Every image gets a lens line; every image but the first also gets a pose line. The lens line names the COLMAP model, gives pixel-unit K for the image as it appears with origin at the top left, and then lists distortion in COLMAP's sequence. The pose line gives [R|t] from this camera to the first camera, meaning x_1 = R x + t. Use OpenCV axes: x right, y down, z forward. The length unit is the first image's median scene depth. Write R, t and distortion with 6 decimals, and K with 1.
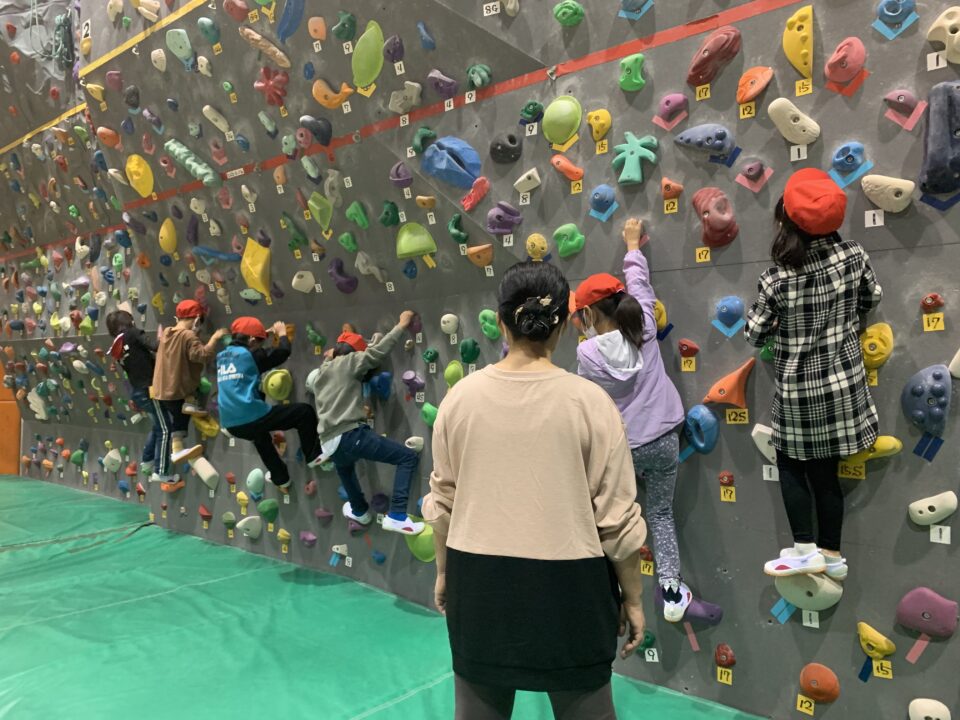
lens RADIAL K [[743.2, 0, 486.5], [0, 743.2, 356.5], [0, 0, 1]] dist [0.021428, -0.007111]
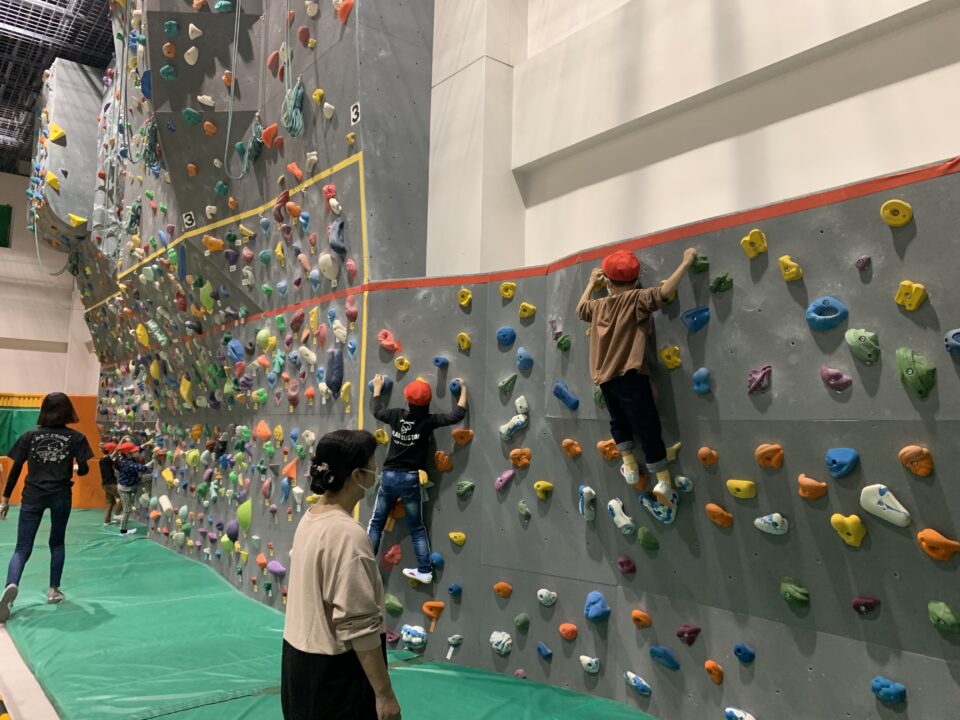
lens RADIAL K [[743.2, 0, 476.4], [0, 743.2, 358.2], [0, 0, 1]] dist [0.021428, -0.007111]
pose [[0.979278, -0.005123, -0.202454, 0.722666], [-0.009987, 0.997242, -0.073545, -0.073145], [0.202273, 0.074043, 0.976526, -0.603830]]
